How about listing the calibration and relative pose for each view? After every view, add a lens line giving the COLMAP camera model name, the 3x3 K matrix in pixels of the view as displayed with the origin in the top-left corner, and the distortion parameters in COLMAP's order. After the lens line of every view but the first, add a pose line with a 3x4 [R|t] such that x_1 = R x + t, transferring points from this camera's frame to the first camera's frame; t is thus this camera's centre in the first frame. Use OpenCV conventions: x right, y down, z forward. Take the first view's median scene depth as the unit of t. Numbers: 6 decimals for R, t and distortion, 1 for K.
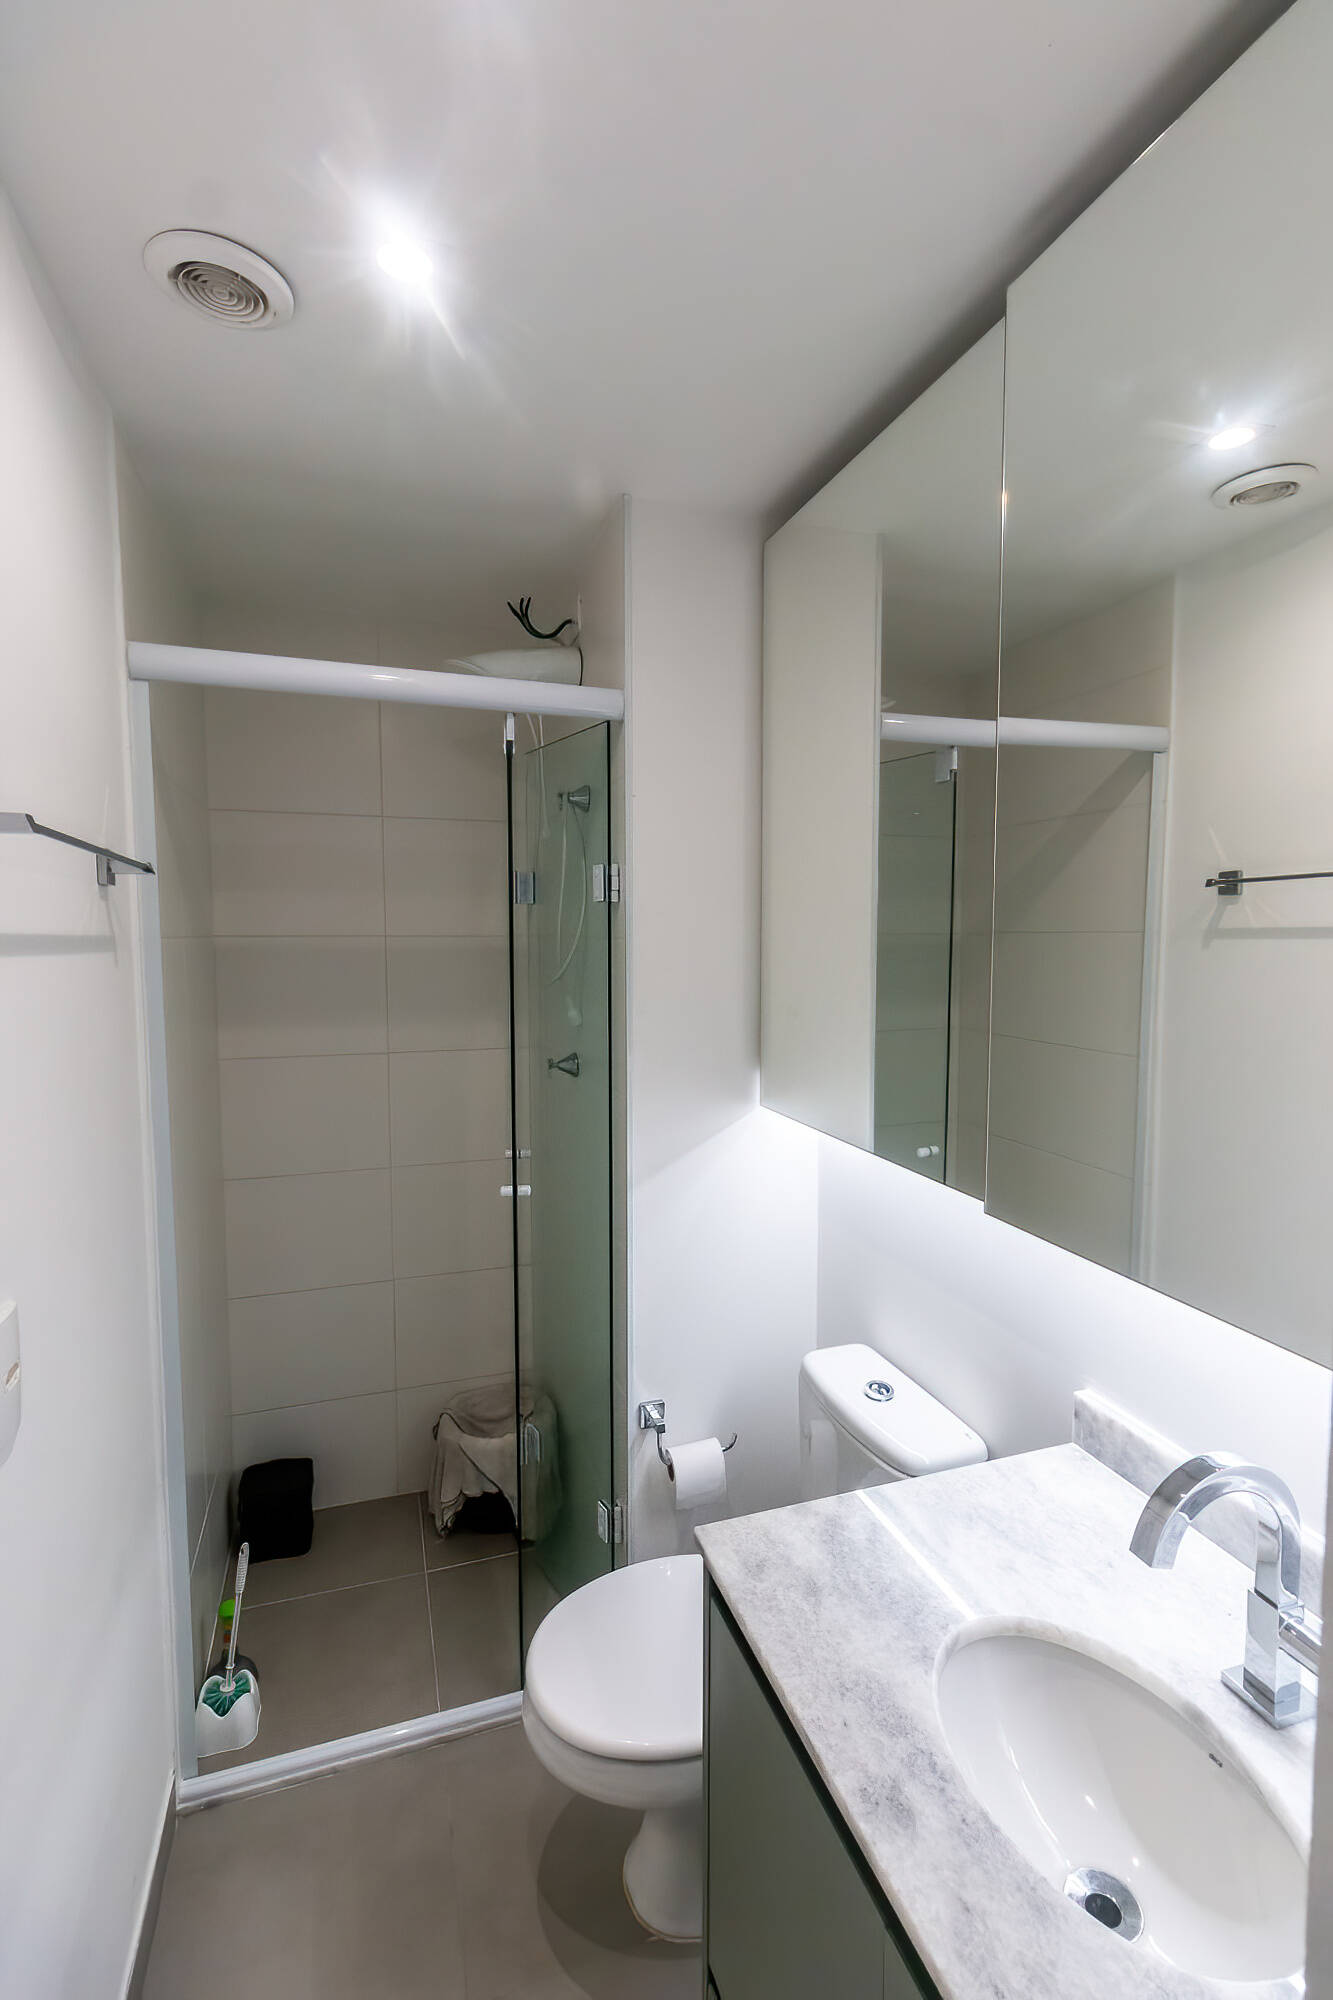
lens RADIAL K [[924.1, 0, 669.4], [0, 924.1, 1002.1], [0, 0, 1]] dist [0.001701, 0.001395]
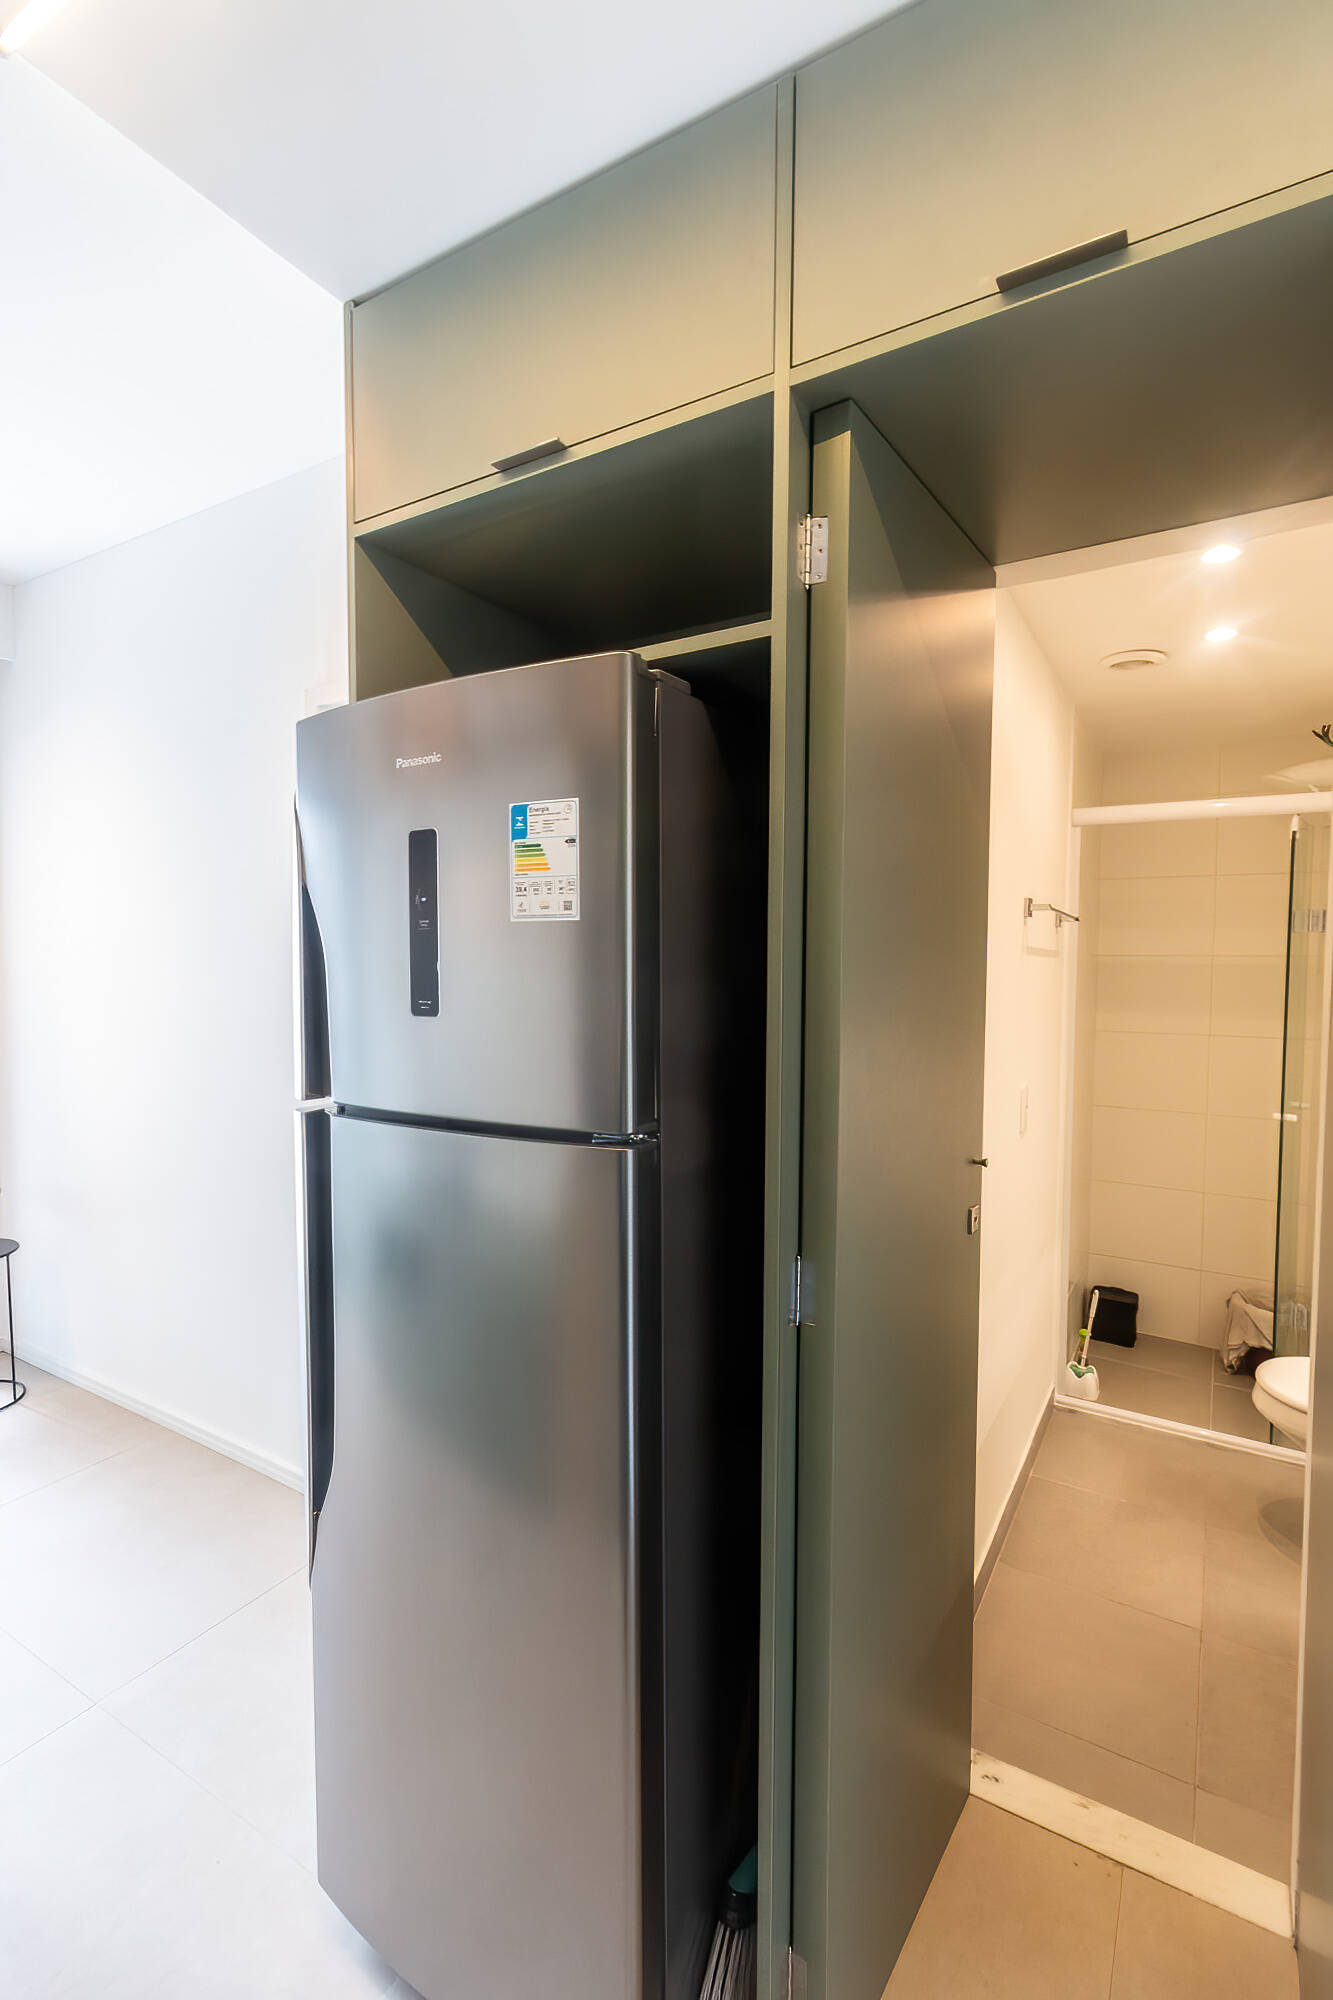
lens RADIAL K [[924.1, 0, 679.5], [0, 924.1, 995.1], [0, 0, 1]] dist [0.001701, 0.001395]
pose [[0.649902, 0.044122, -0.758736, 0.344820], [-0.068248, 0.997668, -0.000442, 0.070385], [0.756948, 0.052069, 0.651398, -0.792709]]
